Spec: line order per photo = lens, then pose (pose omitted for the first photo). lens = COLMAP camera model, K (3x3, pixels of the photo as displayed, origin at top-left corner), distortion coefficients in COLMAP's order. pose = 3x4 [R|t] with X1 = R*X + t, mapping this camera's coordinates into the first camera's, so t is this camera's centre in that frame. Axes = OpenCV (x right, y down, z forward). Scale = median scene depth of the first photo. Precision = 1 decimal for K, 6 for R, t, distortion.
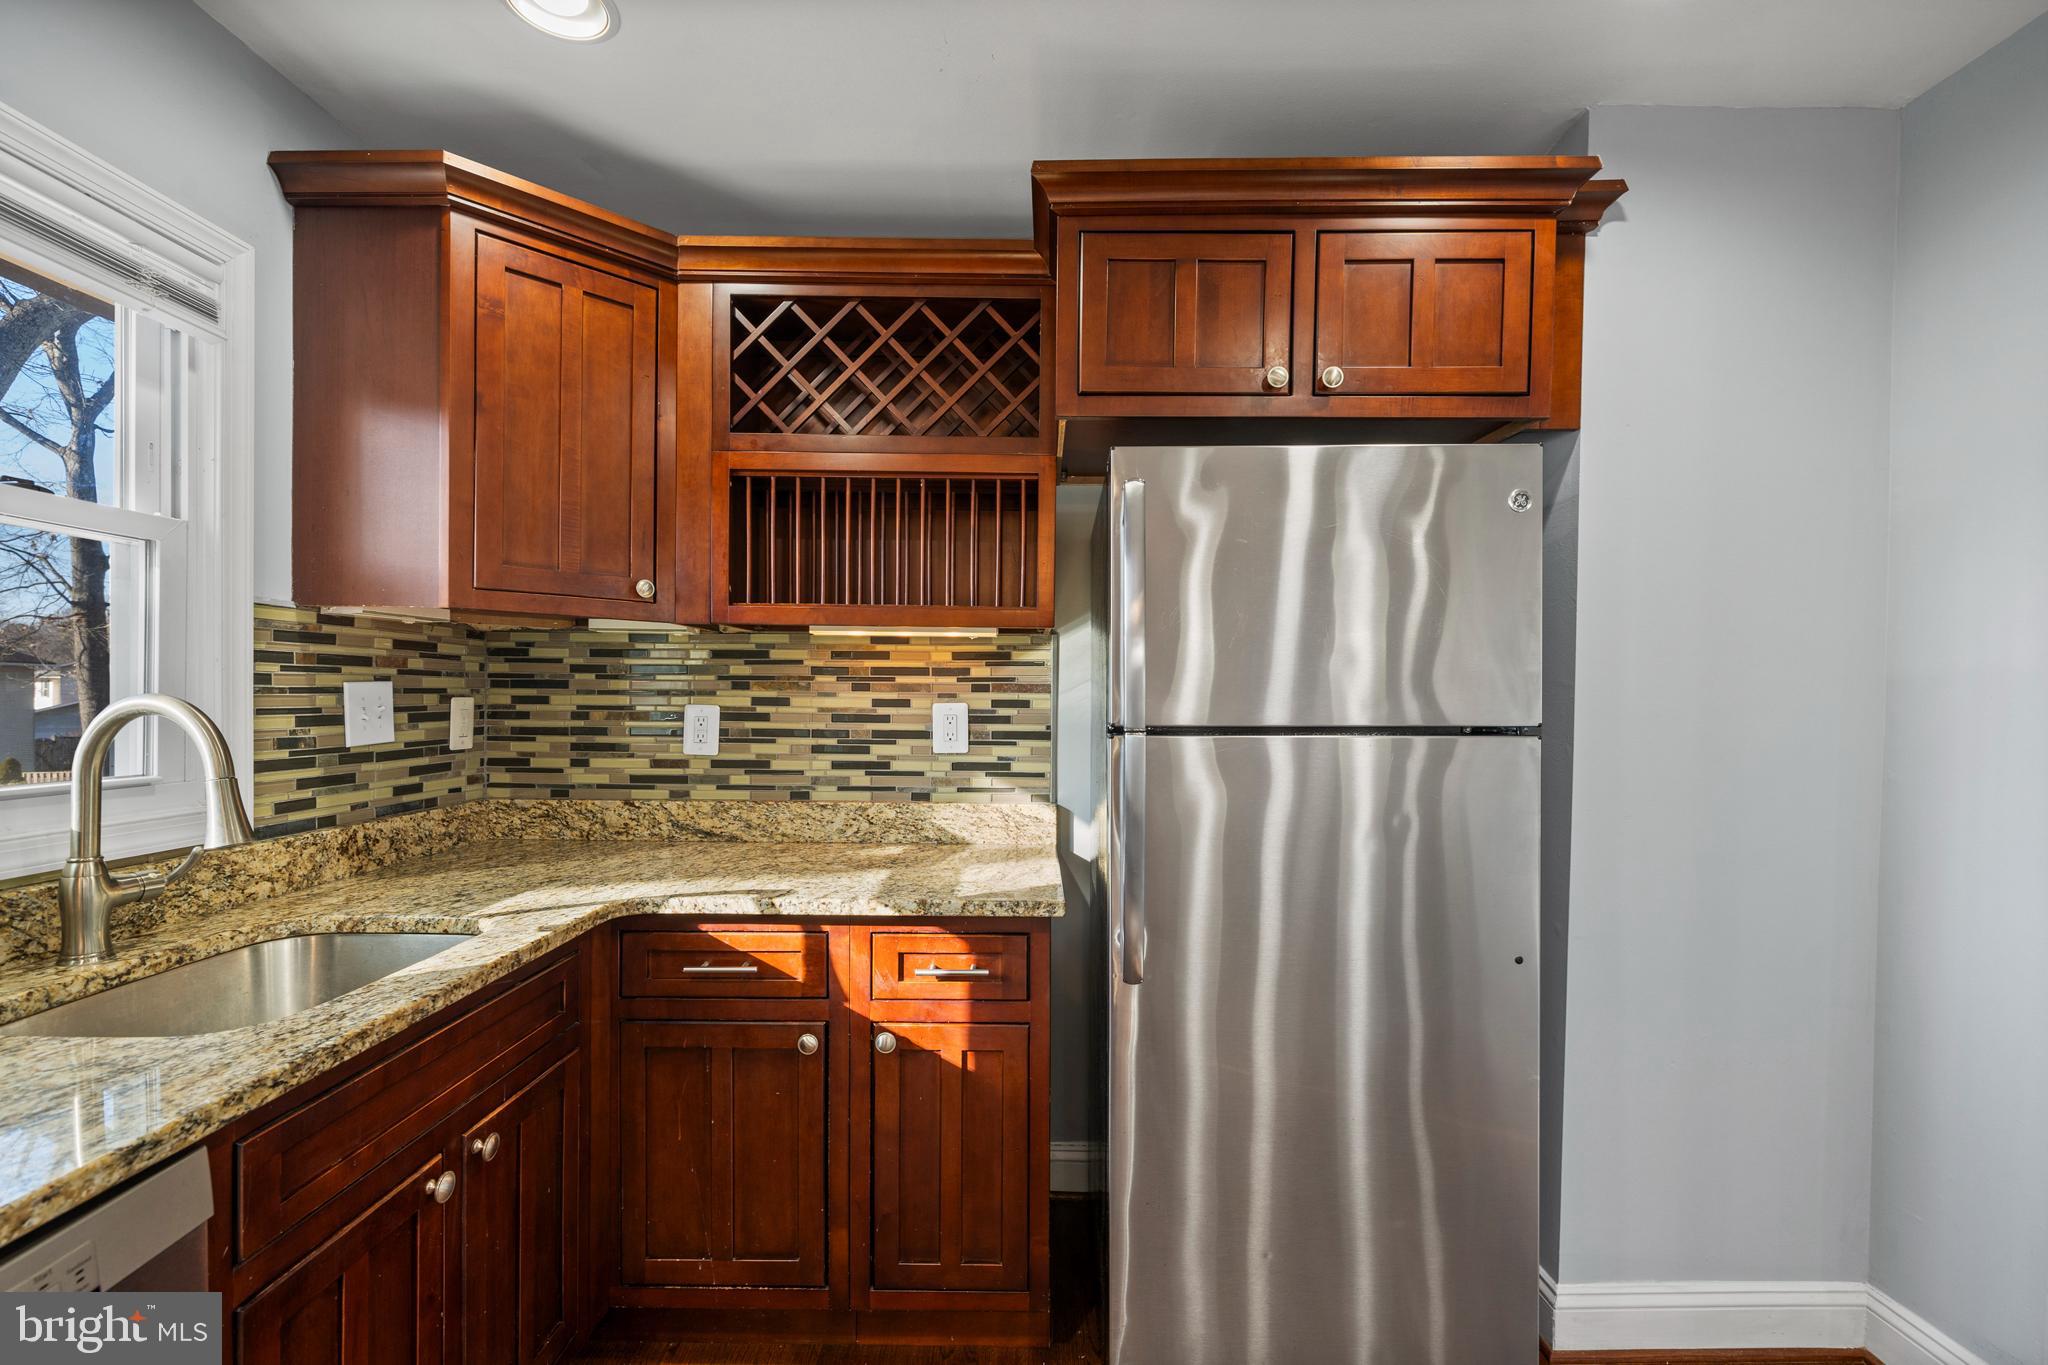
lens RADIAL K [[896.5, 0, 1022.3], [0, 896.5, 708.6], [0, 0, 1]] dist [-0.000786, -0.000152]
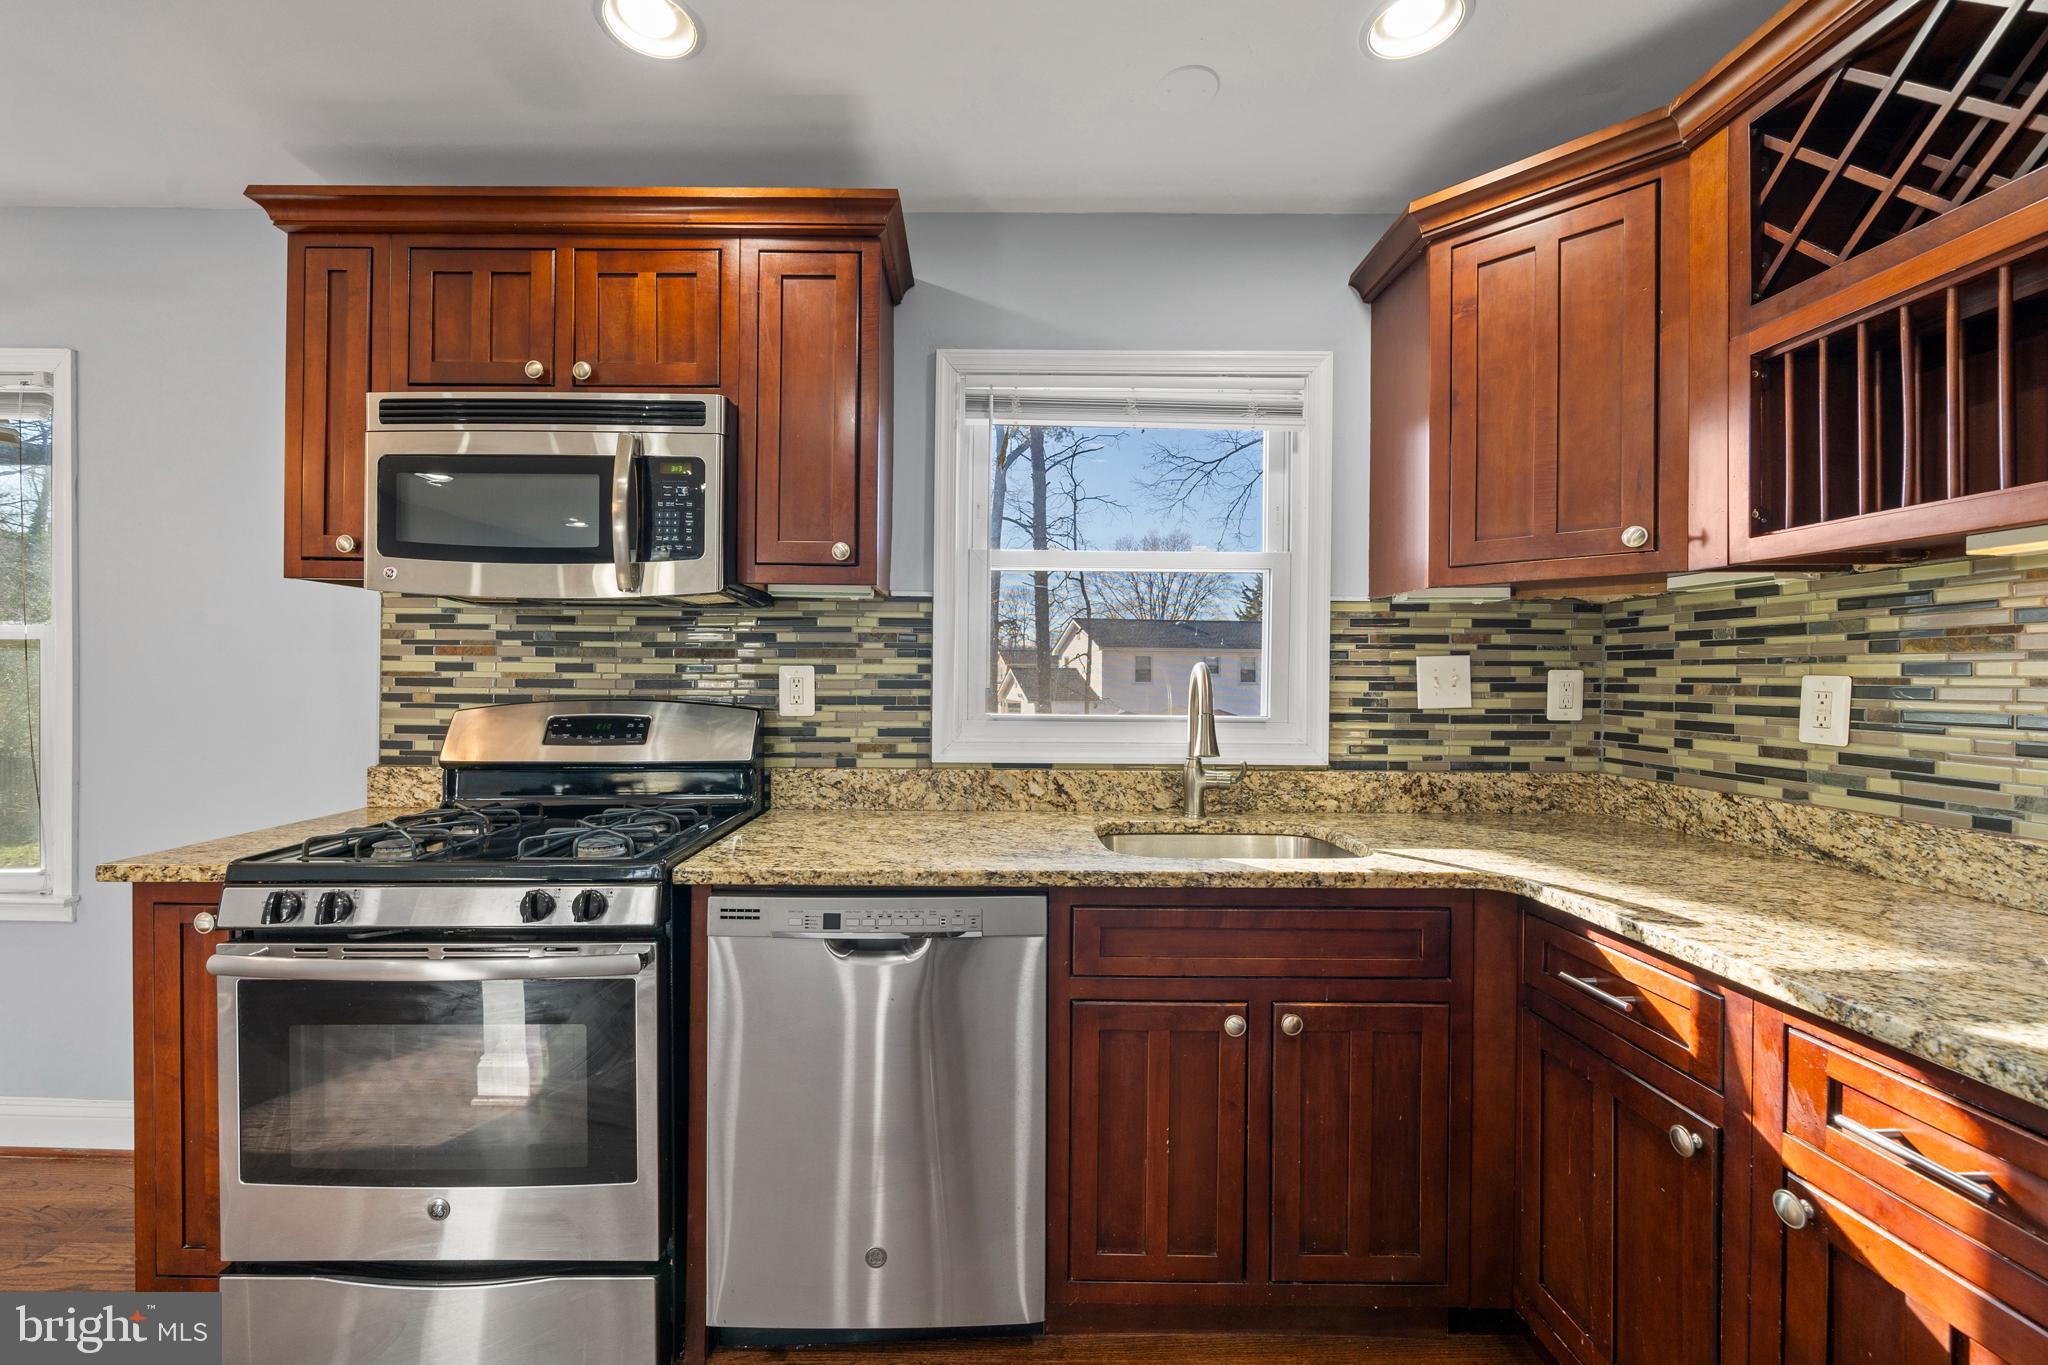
lens RADIAL K [[815.0, 0, 994.0], [0, 815.0, 677.1], [0, 0, 1]] dist [-0.003803, -0.000040]
pose [[0.004263, -0.009117, -0.999949, 0.346720], [-0.021341, 0.999730, -0.009206, 0.020550], [0.999763, 0.021379, 0.004067, 0.379689]]
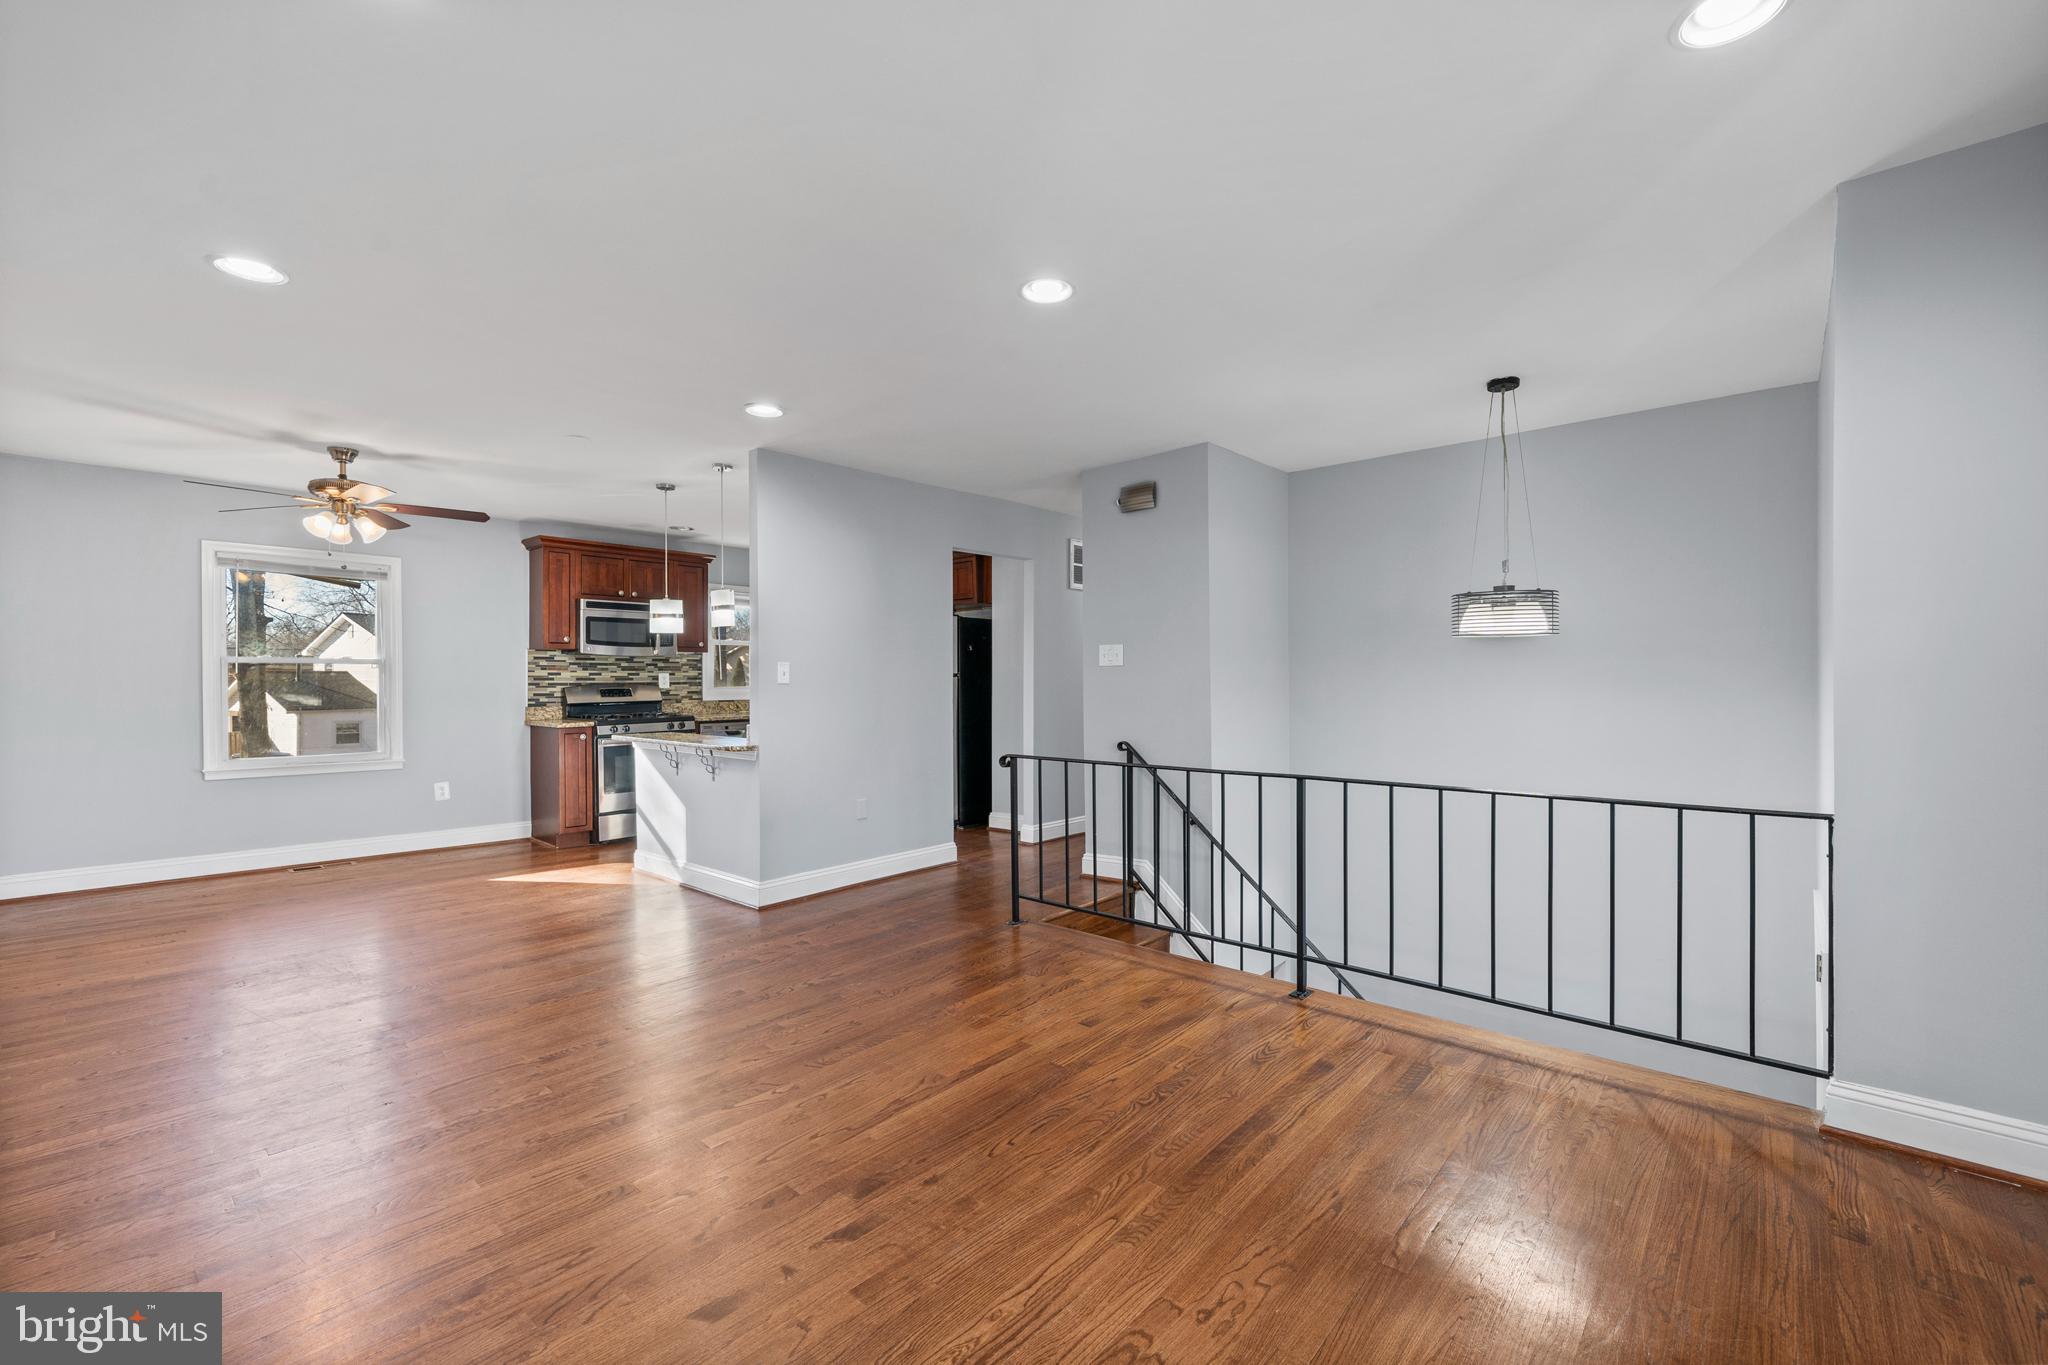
lens RADIAL K [[872.3, 0, 1034.0], [0, 872.3, 679.0], [0, 0, 1]] dist [-0.001256, 0.000032]
pose [[0.750340, -0.013619, -0.660912, 3.018726], [0.002653, 0.999842, -0.017592, 0.098355], [0.661047, 0.011446, 0.750257, -1.662032]]
